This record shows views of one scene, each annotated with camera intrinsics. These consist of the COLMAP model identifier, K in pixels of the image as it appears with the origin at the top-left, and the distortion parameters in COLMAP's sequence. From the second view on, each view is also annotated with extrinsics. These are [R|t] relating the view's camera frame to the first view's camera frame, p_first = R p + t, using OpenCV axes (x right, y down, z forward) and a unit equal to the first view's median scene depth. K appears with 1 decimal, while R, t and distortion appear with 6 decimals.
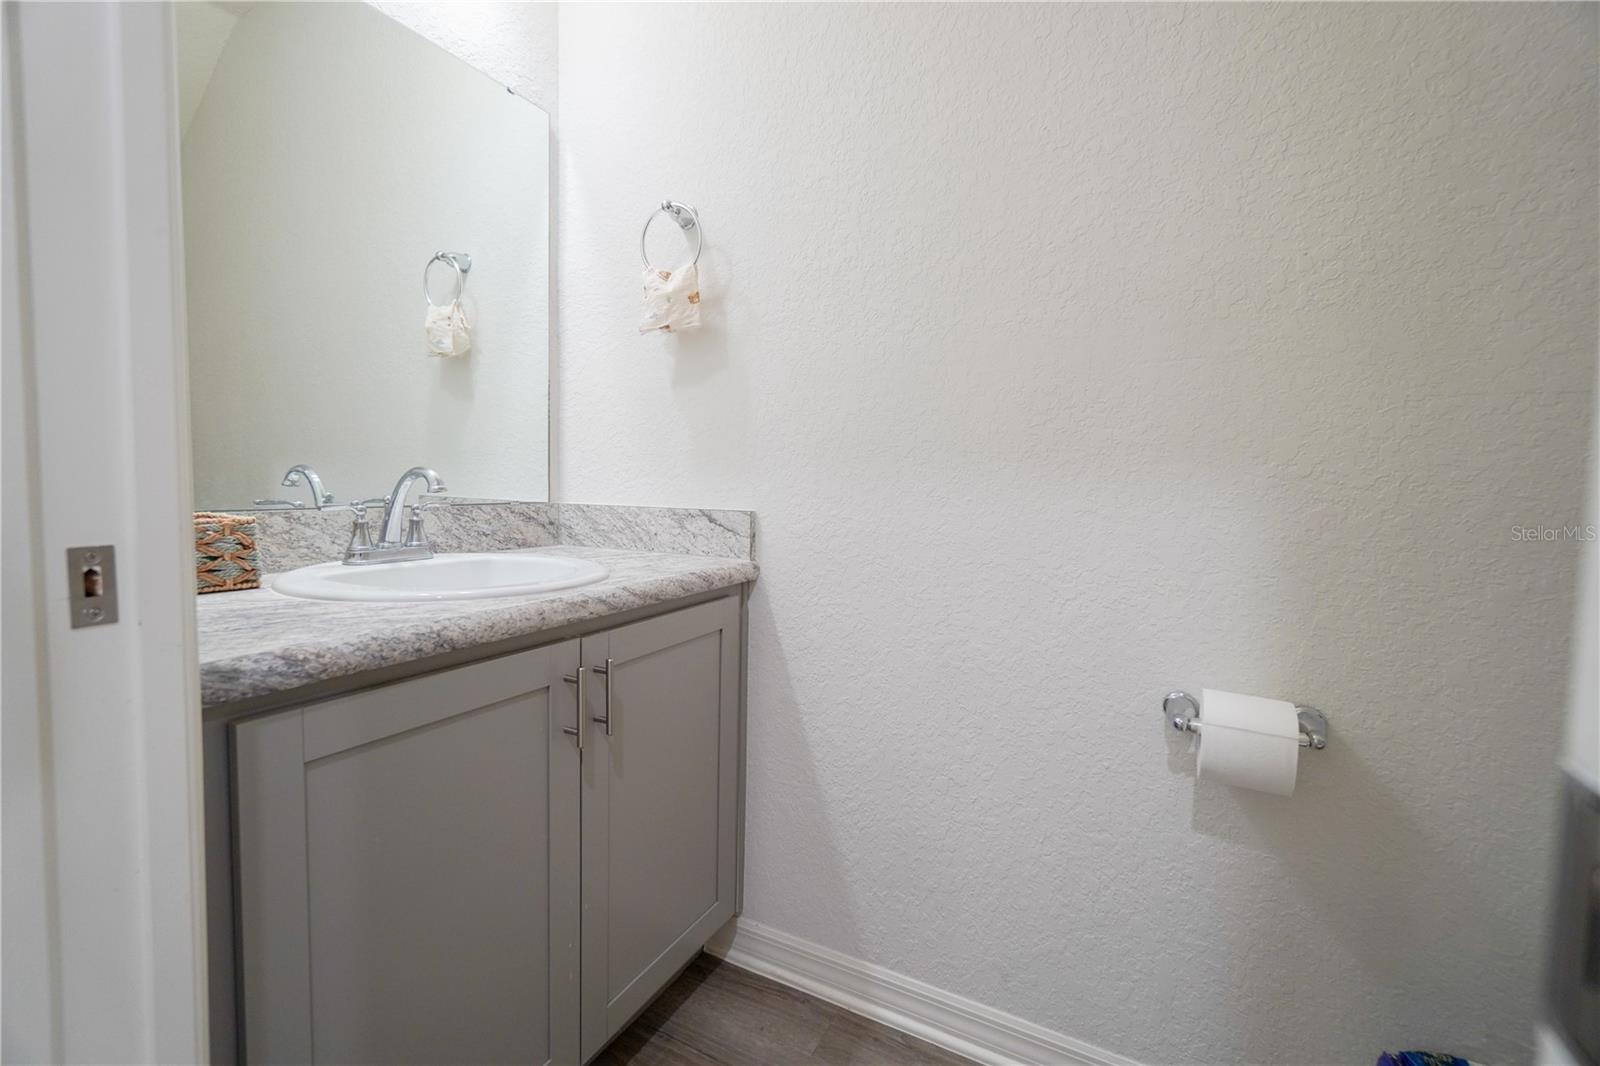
lens RADIAL K [[685.6, 0, 796.3], [0, 685.6, 520.4], [0, 0, 1]] dist [-0.010039, 0.007545]
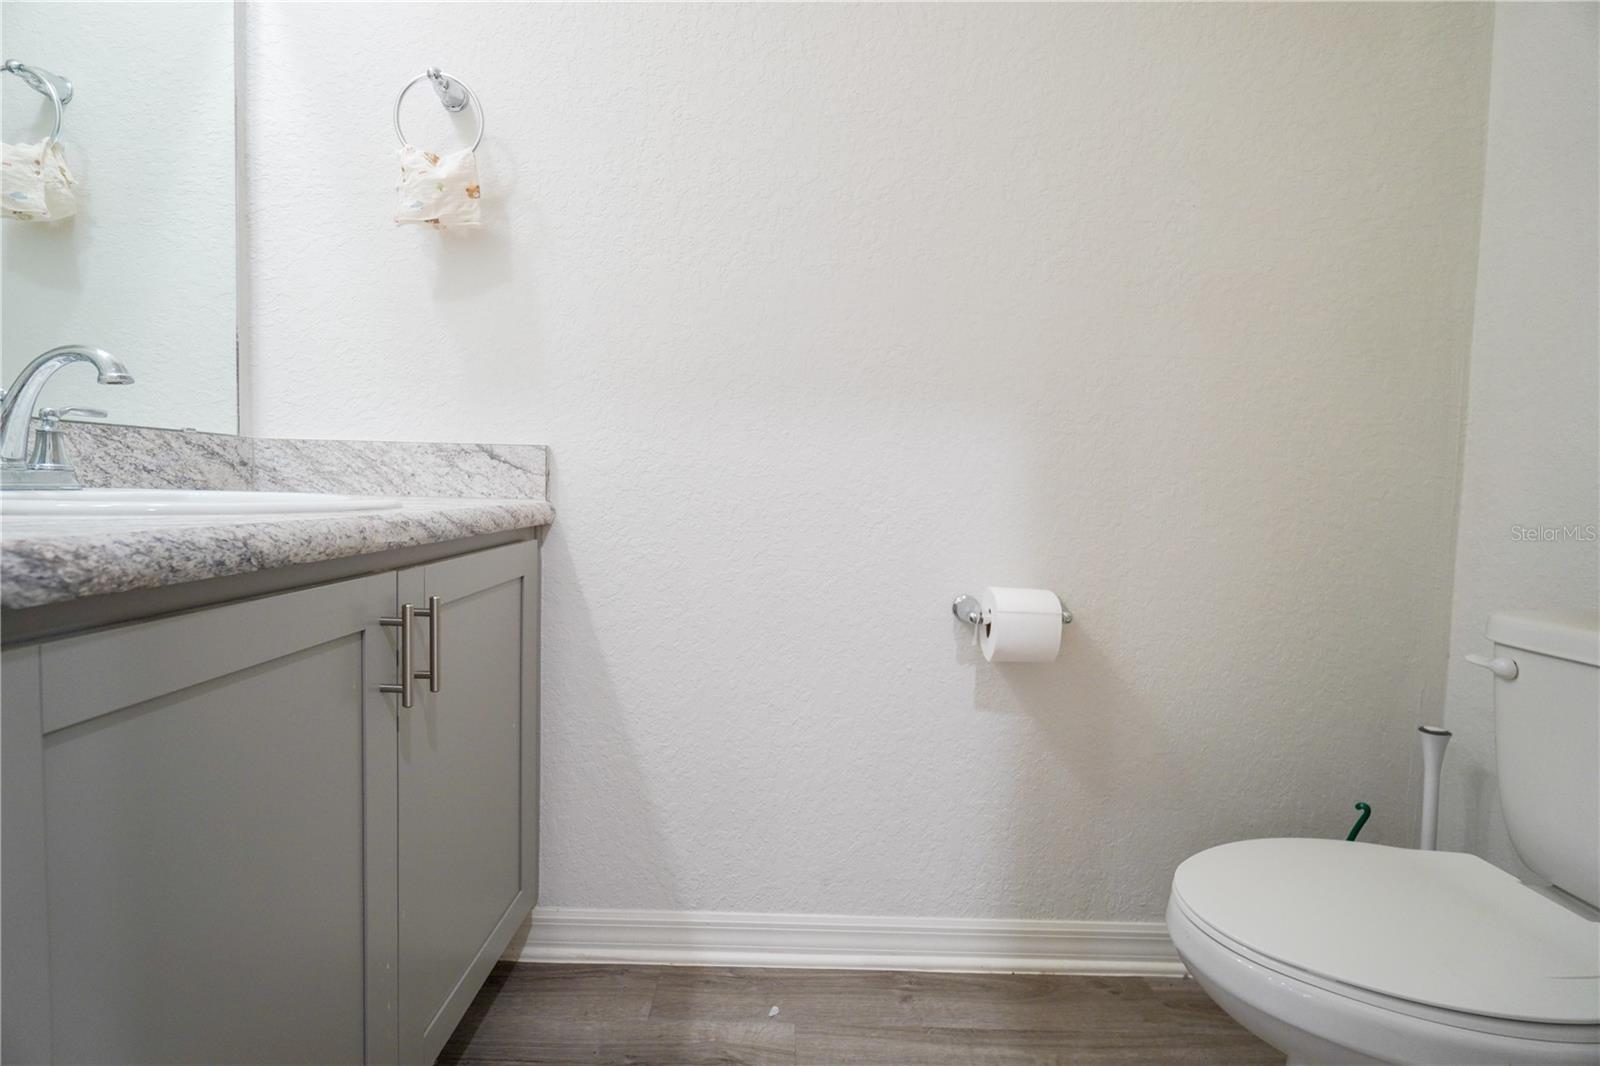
lens RADIAL K [[680.5, 0, 789.4], [0, 680.5, 520.0], [0, 0, 1]] dist [-0.010658, 0.003640]
pose [[0.886326, -0.019493, 0.462651, -0.199249], [0.018735, 0.999805, 0.006233, 0.084843], [-0.462683, 0.003143, 0.886518, 0.073961]]
